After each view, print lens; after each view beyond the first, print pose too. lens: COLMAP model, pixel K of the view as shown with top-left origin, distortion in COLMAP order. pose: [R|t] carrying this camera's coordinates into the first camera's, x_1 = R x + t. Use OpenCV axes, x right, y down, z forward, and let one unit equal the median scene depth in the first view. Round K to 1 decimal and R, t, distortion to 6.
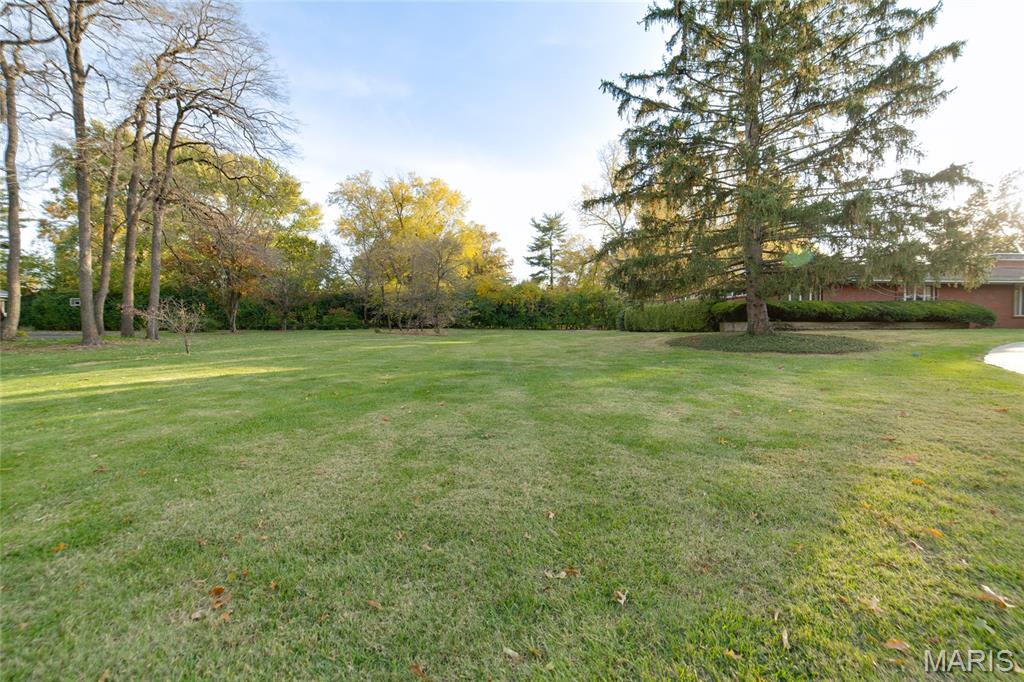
lens RADIAL K [[394.5, 0, 510.9], [0, 394.5, 338.6], [0, 0, 1]] dist [-0.019951, 0.006167]
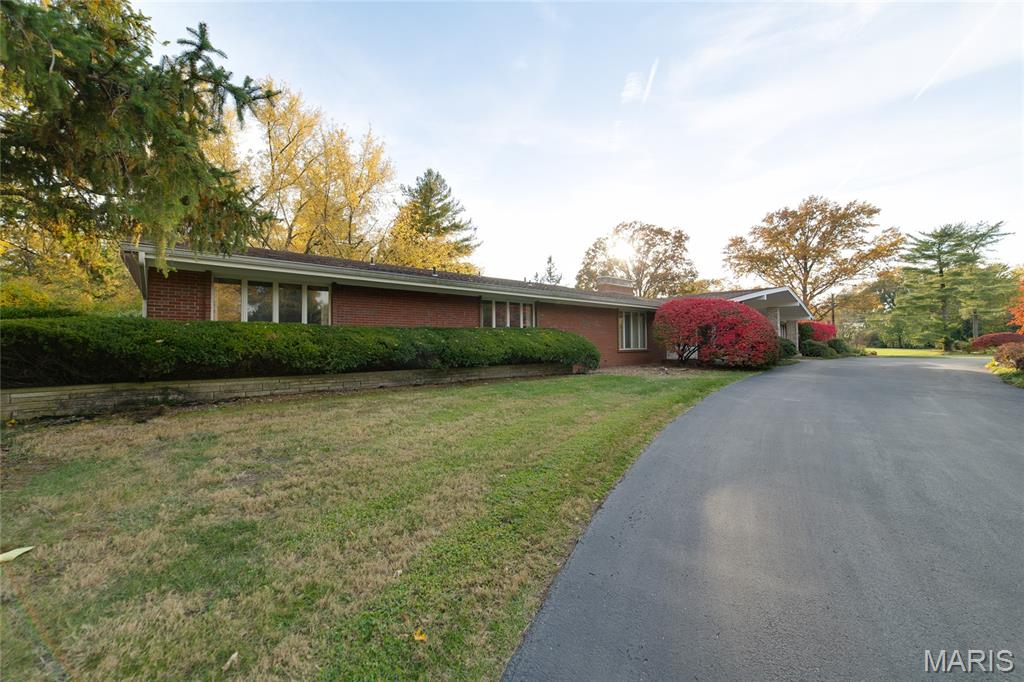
lens RADIAL K [[394.5, 0, 510.9], [0, 394.5, 338.6], [0, 0, 1]] dist [-0.019951, 0.006167]
pose [[0.809679, 0.006825, 0.586833, 0.733836], [0.028870, 0.998259, -0.051443, -0.052878], [-0.586162, 0.058594, 0.808072, 0.544864]]
